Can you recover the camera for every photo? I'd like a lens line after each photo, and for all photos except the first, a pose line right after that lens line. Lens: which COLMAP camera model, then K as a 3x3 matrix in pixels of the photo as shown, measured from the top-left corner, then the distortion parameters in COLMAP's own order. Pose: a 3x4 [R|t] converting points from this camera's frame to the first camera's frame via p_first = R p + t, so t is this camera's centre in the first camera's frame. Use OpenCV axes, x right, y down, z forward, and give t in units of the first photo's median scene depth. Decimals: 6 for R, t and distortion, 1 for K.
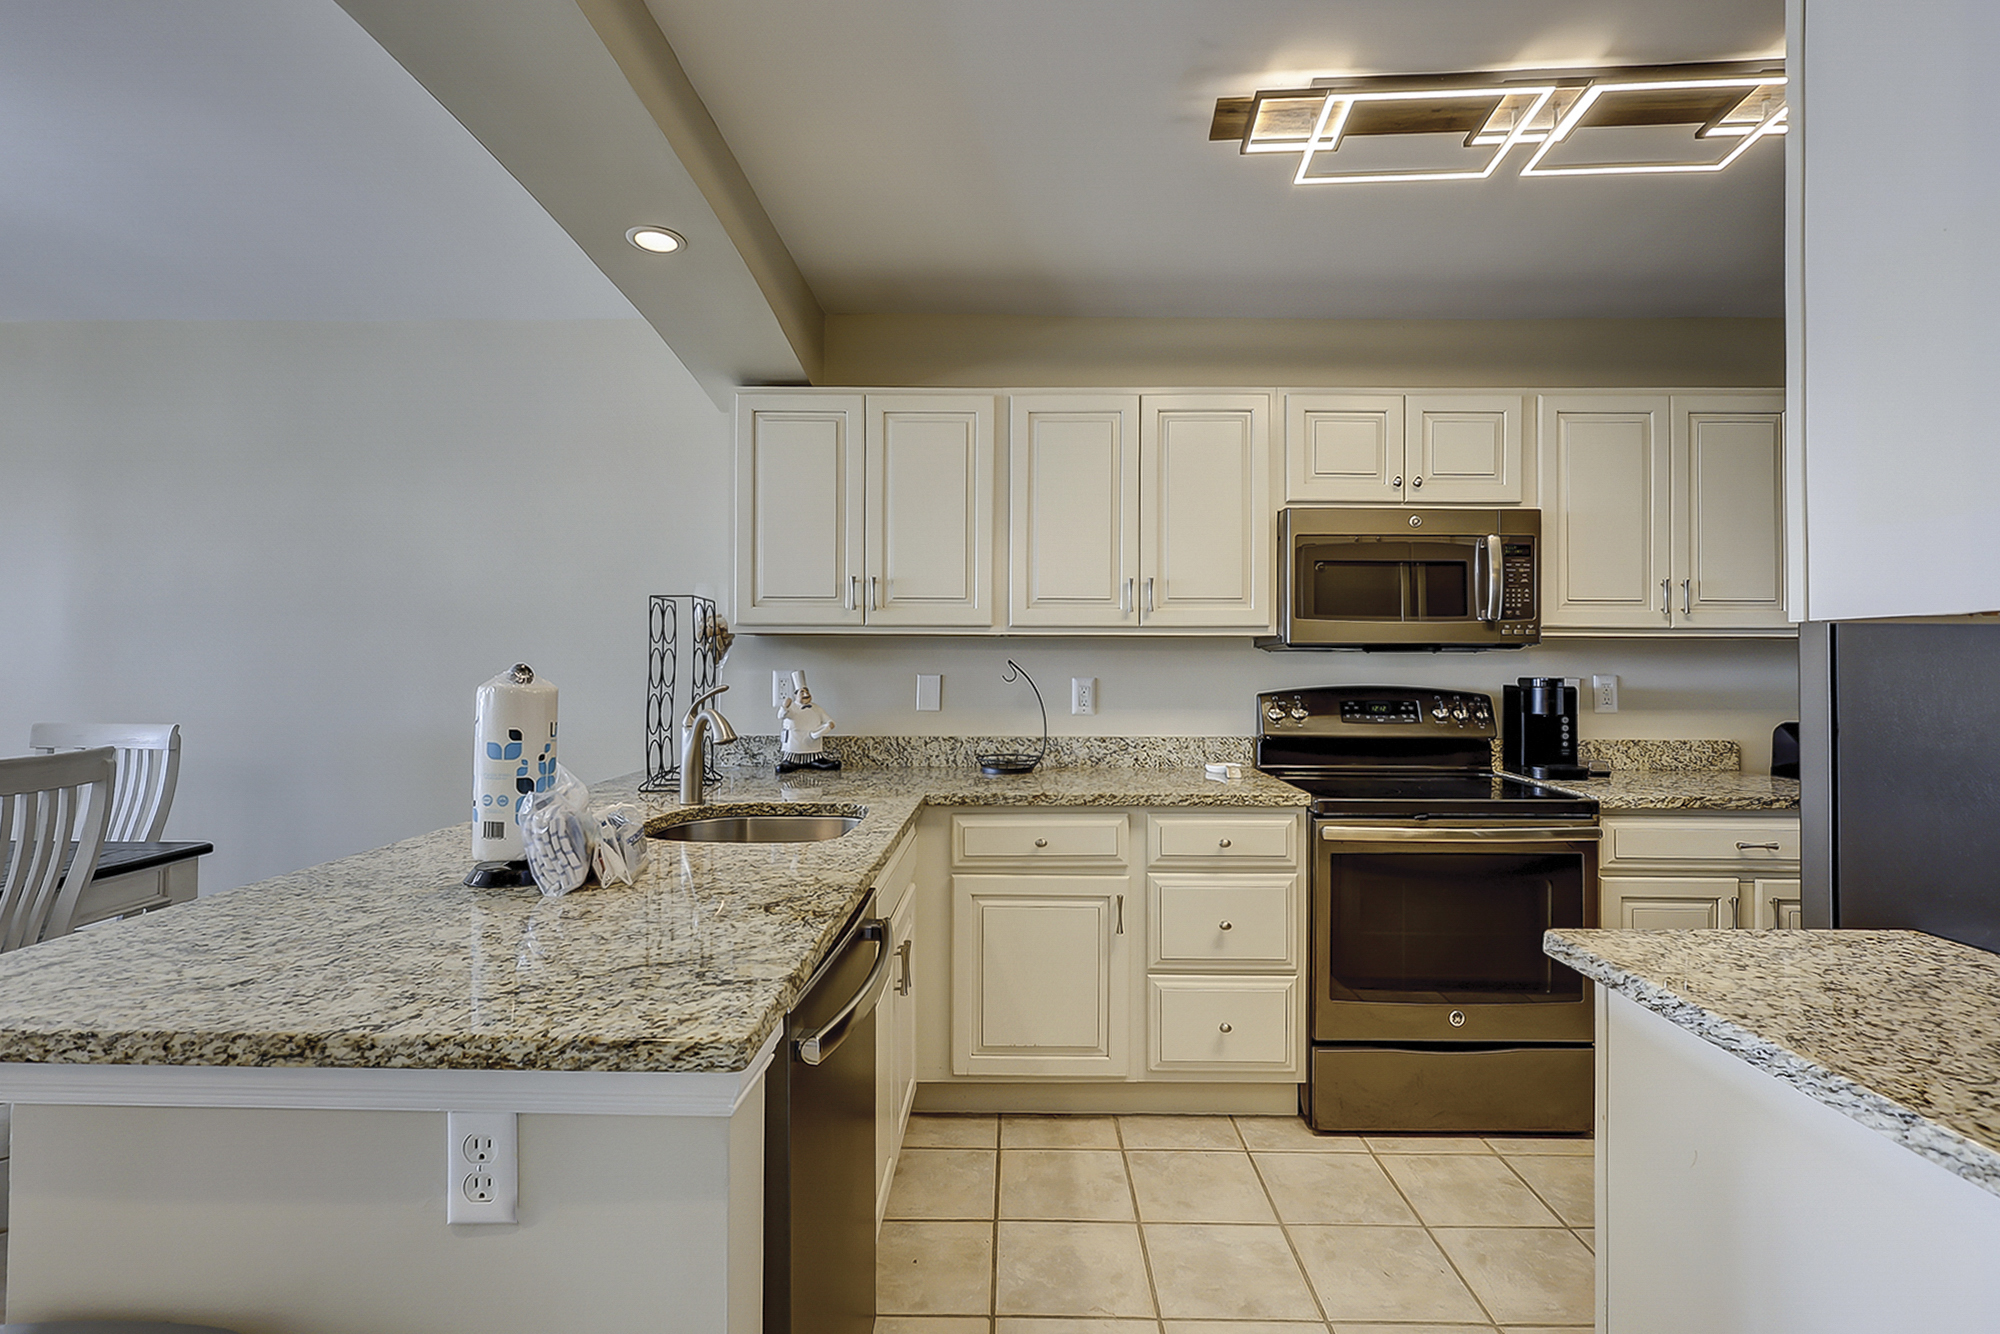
lens RADIAL K [[963.5, 0, 992.9], [0, 963.5, 656.0], [0, 0, 1]] dist [-0.002436, 0.000048]
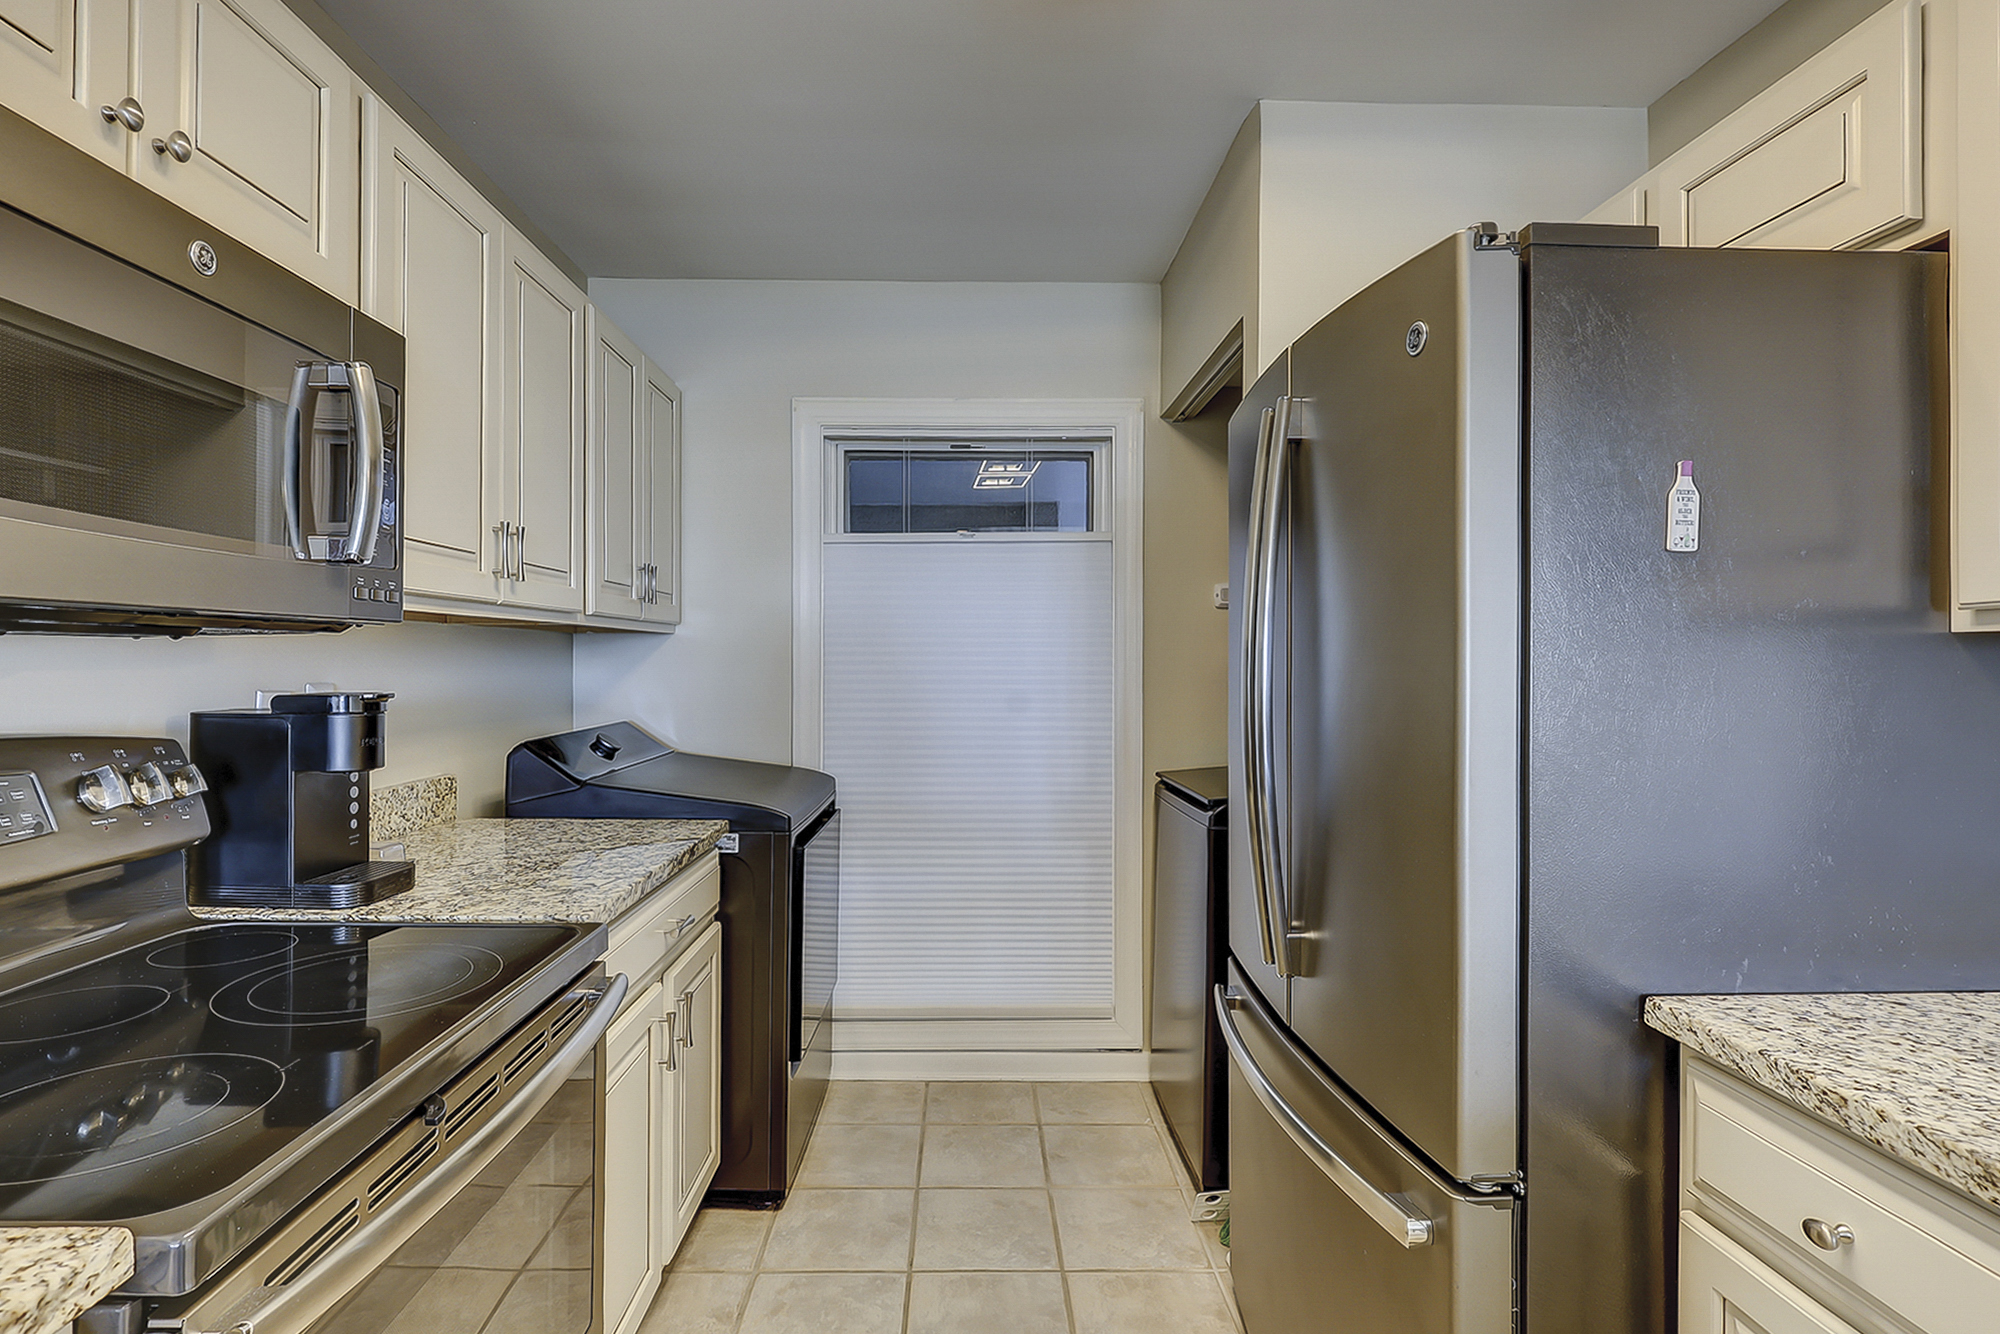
lens RADIAL K [[985.2, 0, 994.5], [0, 985.2, 653.8], [0, 0, 1]] dist [0.002977, 0.000701]
pose [[-0.047612, -0.000295, 0.998866, 0.070006], [-0.007457, 0.999972, -0.000060, 0.000896], [-0.998838, -0.007451, -0.047613, 0.717763]]
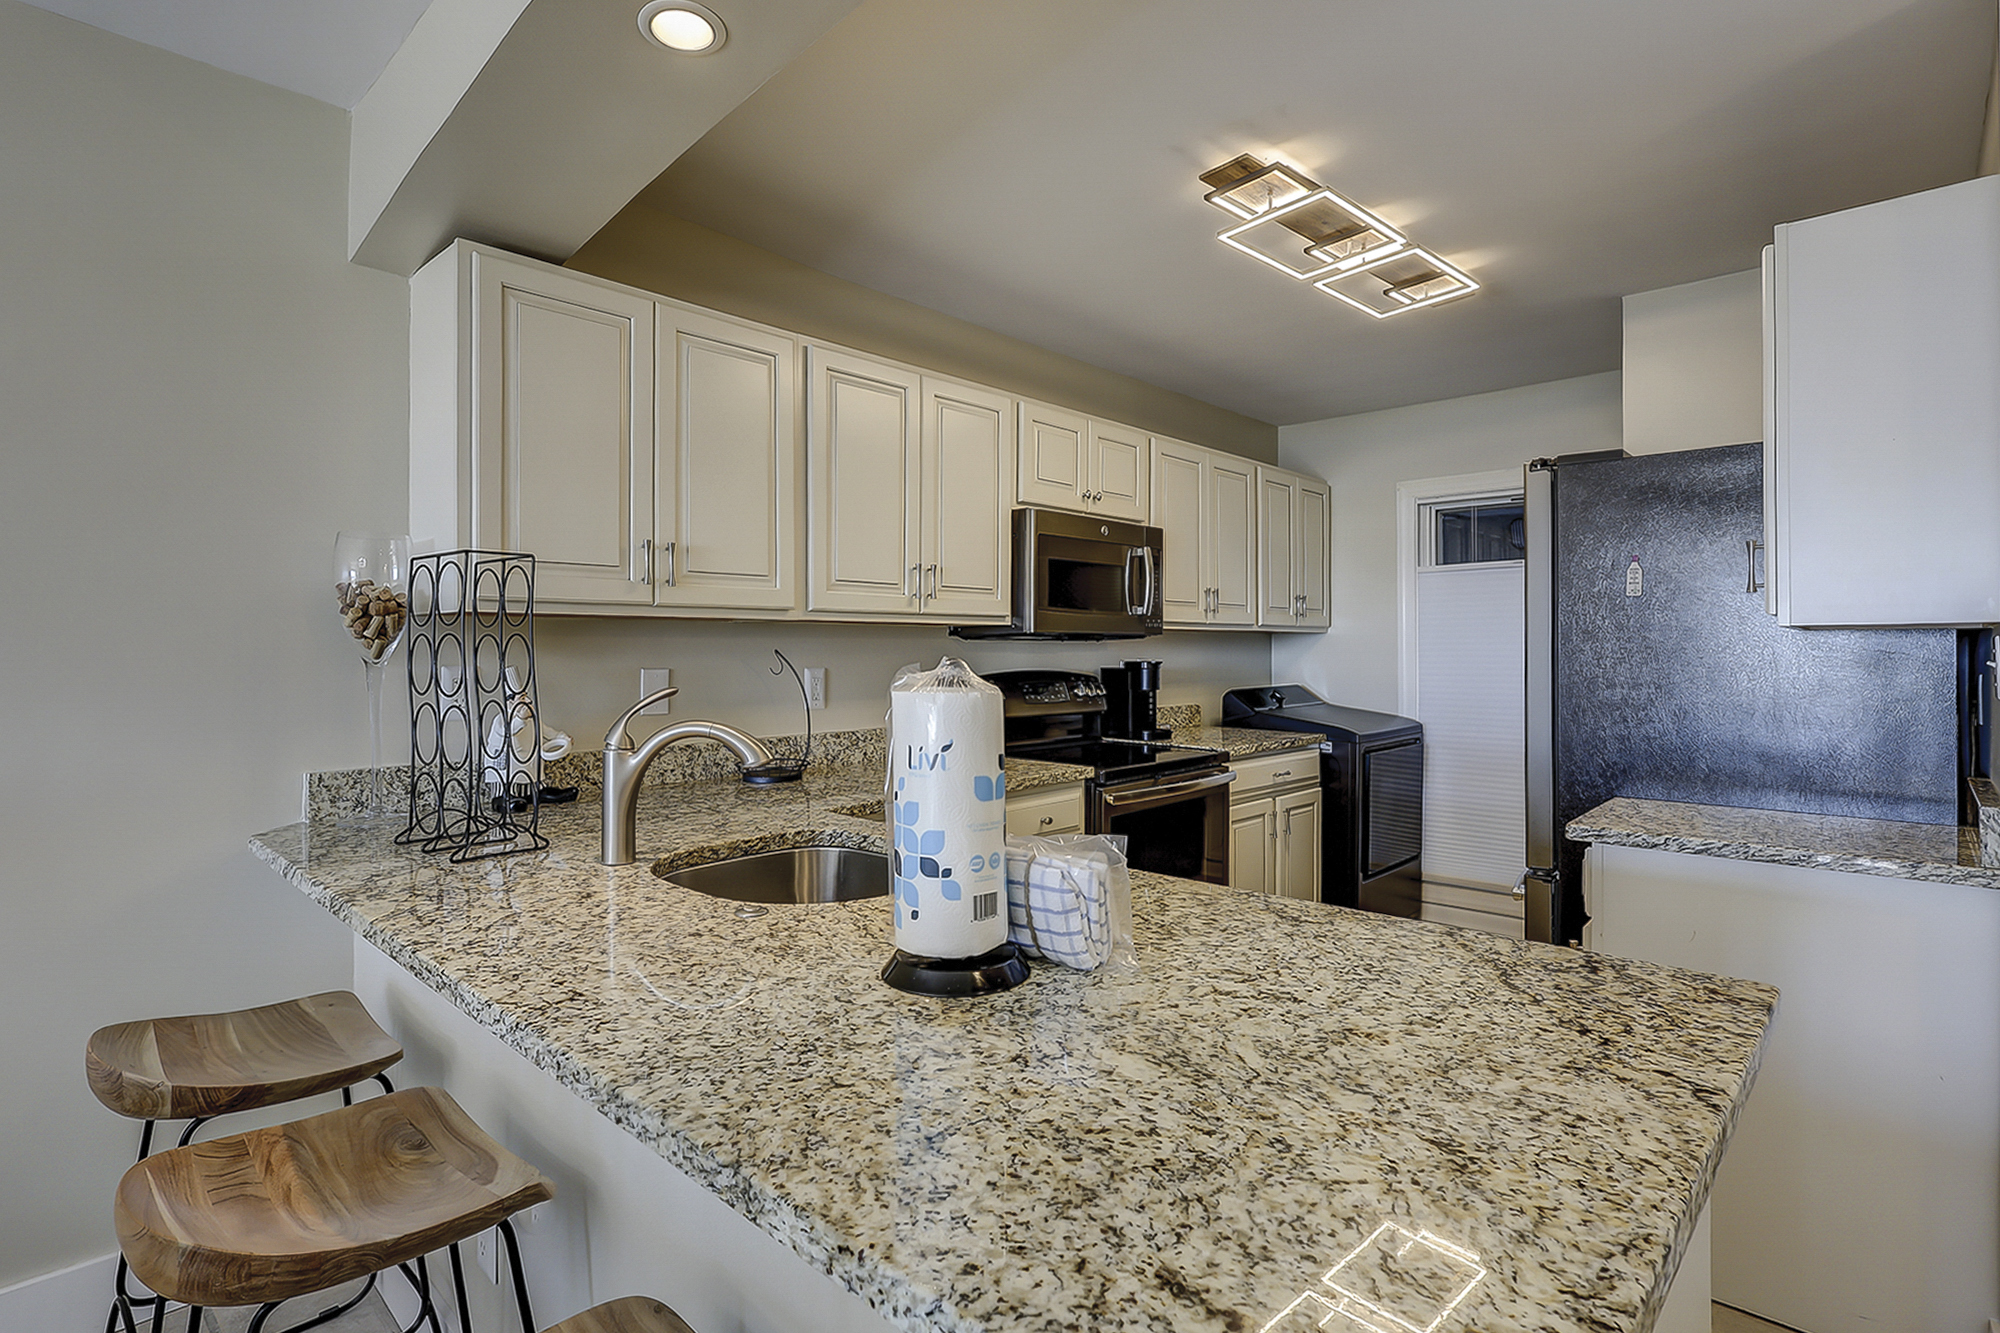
lens RADIAL K [[985.2, 0, 994.5], [0, 985.2, 653.3], [0, 0, 1]] dist [0.002977, 0.000701]
pose [[0.672896, -0.008400, 0.739689, -0.536007], [0.001232, 0.999947, 0.010235, -0.001435], [-0.739736, -0.005976, 0.672871, 0.279932]]
